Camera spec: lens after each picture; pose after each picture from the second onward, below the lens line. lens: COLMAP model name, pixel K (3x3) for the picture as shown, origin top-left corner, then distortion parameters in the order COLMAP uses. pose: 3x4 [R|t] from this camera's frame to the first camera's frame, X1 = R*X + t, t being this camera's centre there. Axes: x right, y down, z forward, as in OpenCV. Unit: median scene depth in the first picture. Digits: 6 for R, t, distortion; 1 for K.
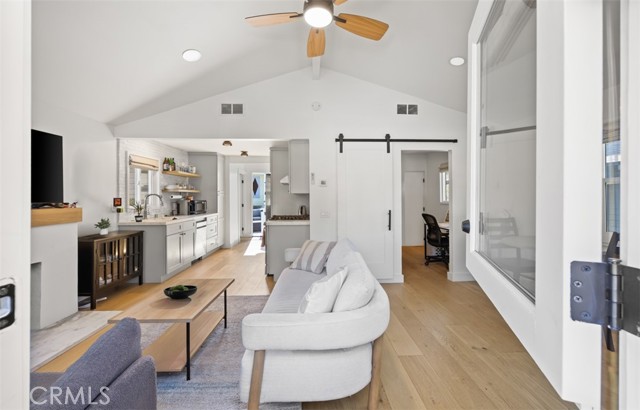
lens RADIAL K [[242.6, 0, 333.9], [0, 242.6, 194.6], [0, 0, 1]] dist [-0.004380, 0.000190]
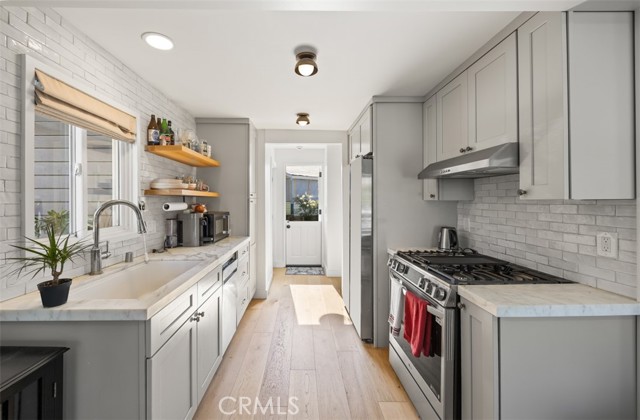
lens RADIAL K [[263.7, 0, 312.5], [0, 263.7, 197.6], [0, 0, 1]] dist [0.013291, 0.001220]
pose [[0.997685, 0.001657, -0.067983, -0.386685], [-0.002156, 0.999971, -0.007276, -0.003986], [0.067969, 0.007405, 0.997660, 0.559528]]
